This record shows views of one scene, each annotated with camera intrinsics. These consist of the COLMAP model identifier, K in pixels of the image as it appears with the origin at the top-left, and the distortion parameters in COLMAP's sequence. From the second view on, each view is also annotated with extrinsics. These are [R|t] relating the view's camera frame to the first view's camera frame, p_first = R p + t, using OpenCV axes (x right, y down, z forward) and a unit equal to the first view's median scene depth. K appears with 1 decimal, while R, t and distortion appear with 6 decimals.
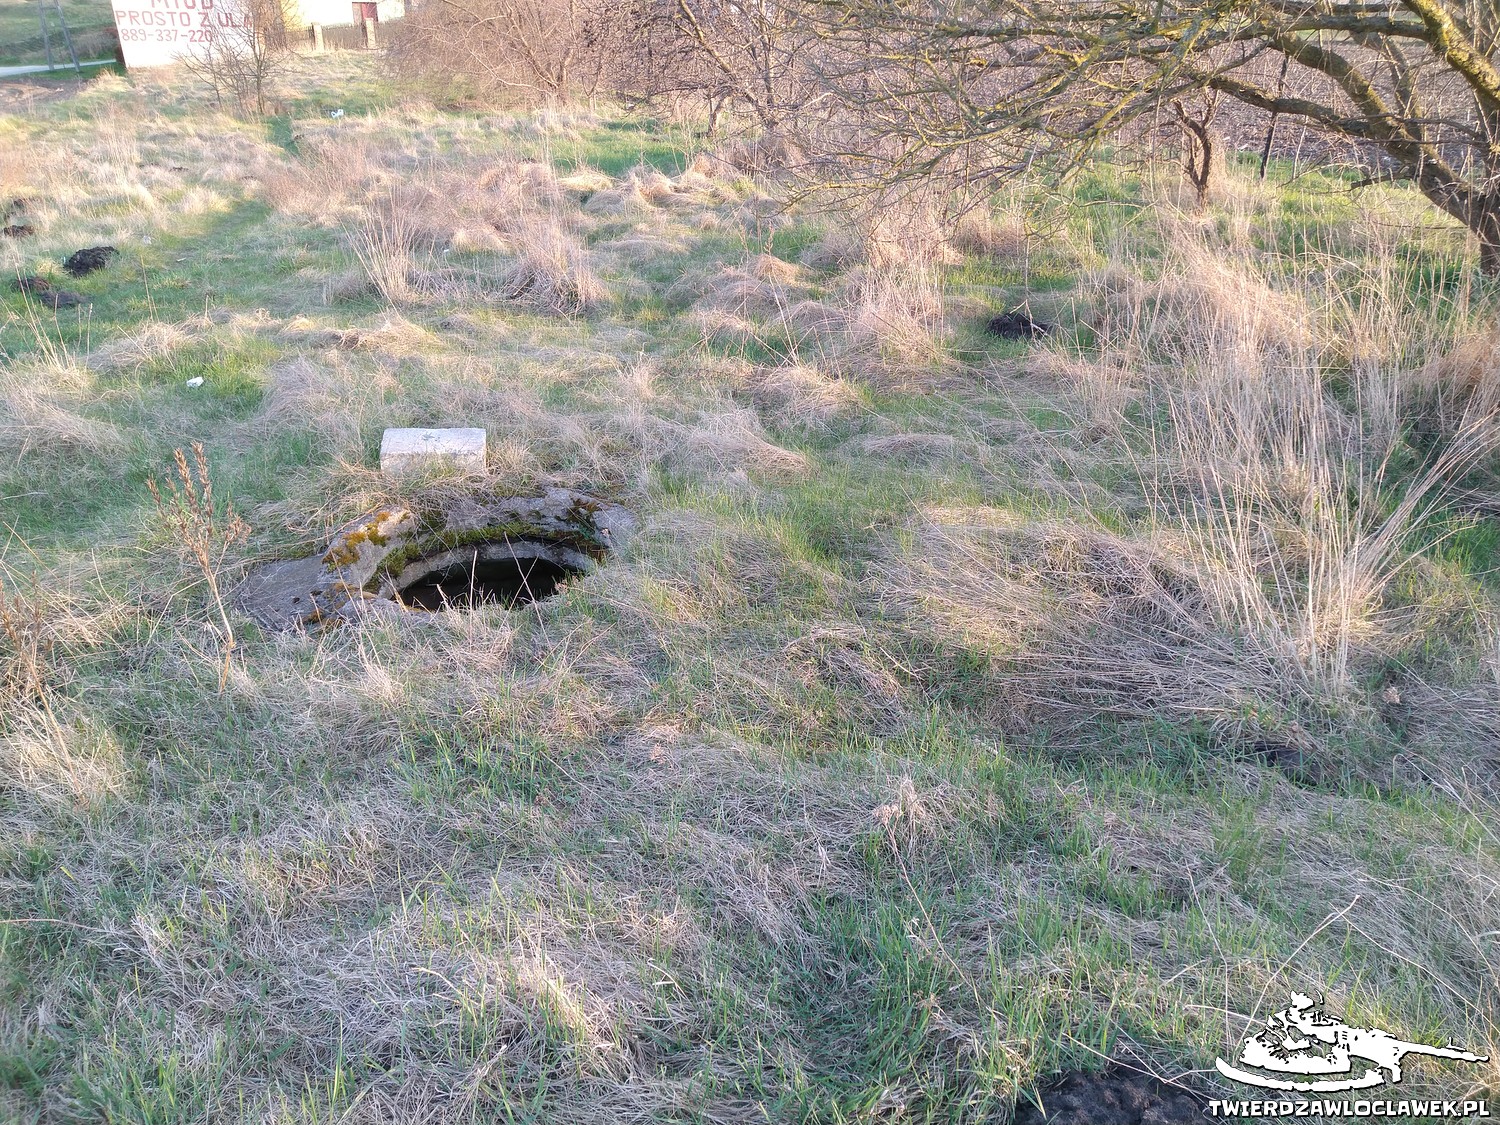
lens RADIAL K [[1156.6, 0, 750.0], [0, 1156.6, 562.5], [0, 0, 1]] dist [0.074922, 0.002269]
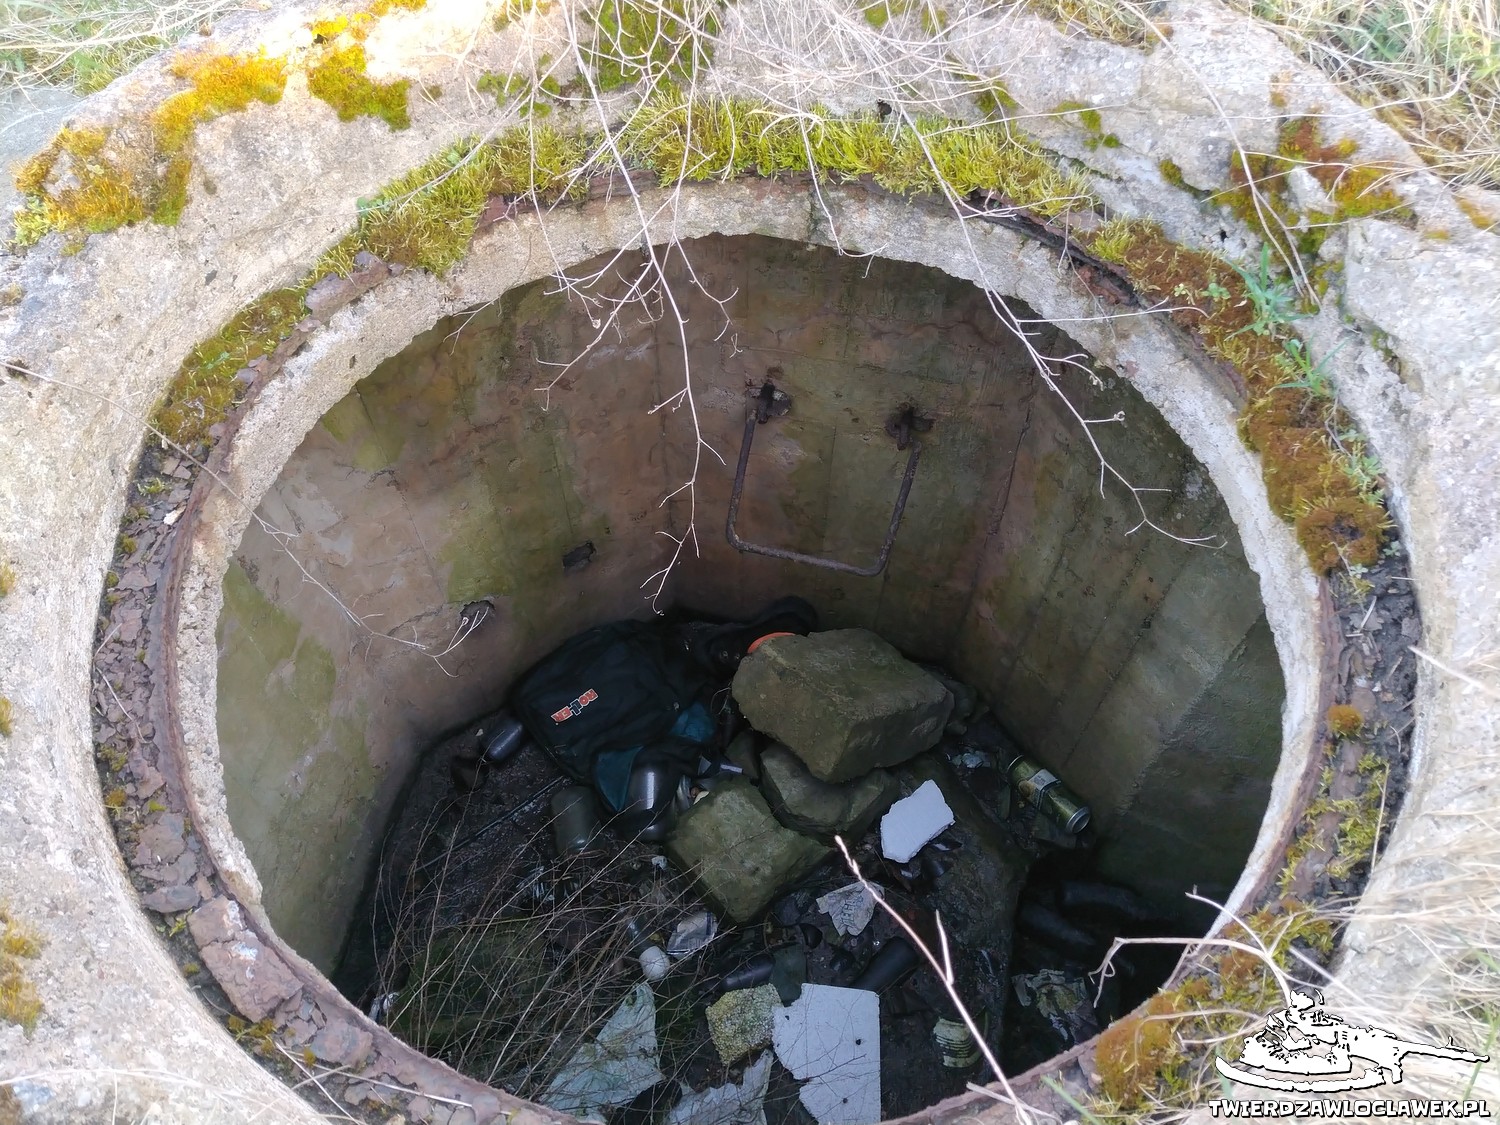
lens RADIAL K [[1136.1, 0, 750.0], [0, 1136.1, 562.5], [0, 0, 1]] dist [-0.000581, 0.000388]
pose [[0.853103, 0.416191, -0.314643, -0.136593], [-0.210637, 0.826467, 0.522096, -0.071586], [0.477334, -0.379127, 0.792727, 0.771756]]
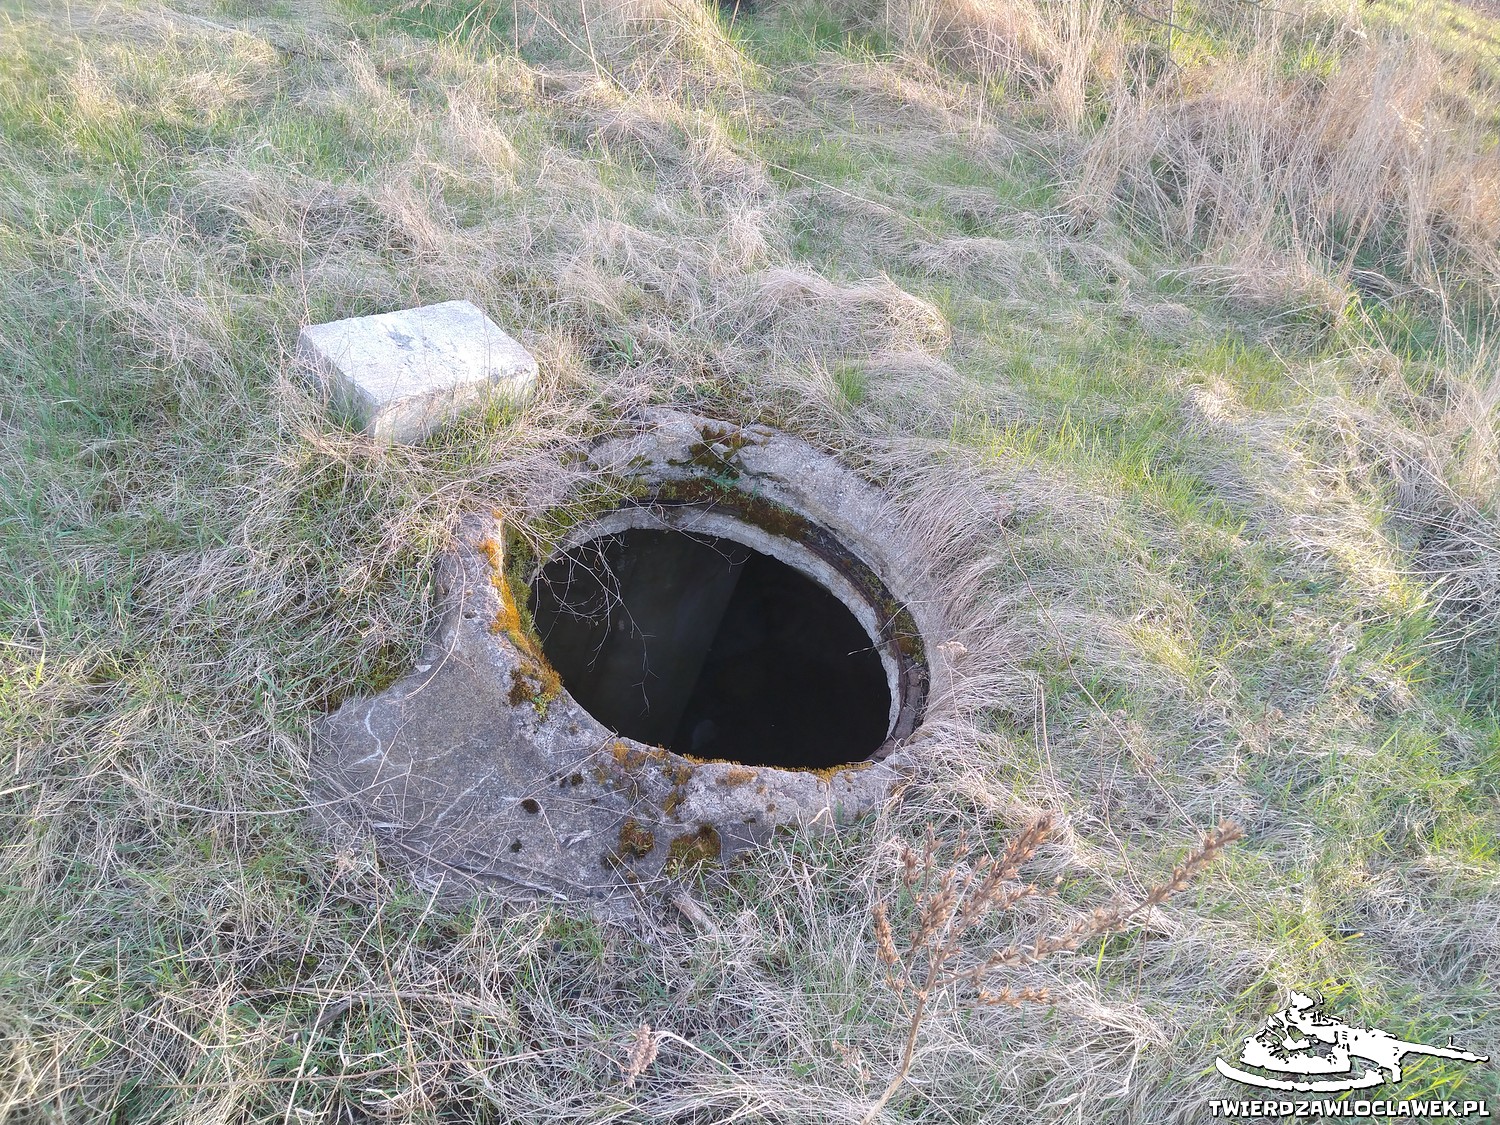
lens RADIAL K [[1156.6, 0, 750.0], [0, 1156.6, 562.5], [0, 0, 1]] dist [0.074922, 0.002269]
pose [[0.766801, -0.240119, 0.595281, -0.502341], [0.019261, 0.935584, 0.352577, -0.199326], [-0.641596, -0.258891, 0.722032, 0.531269]]
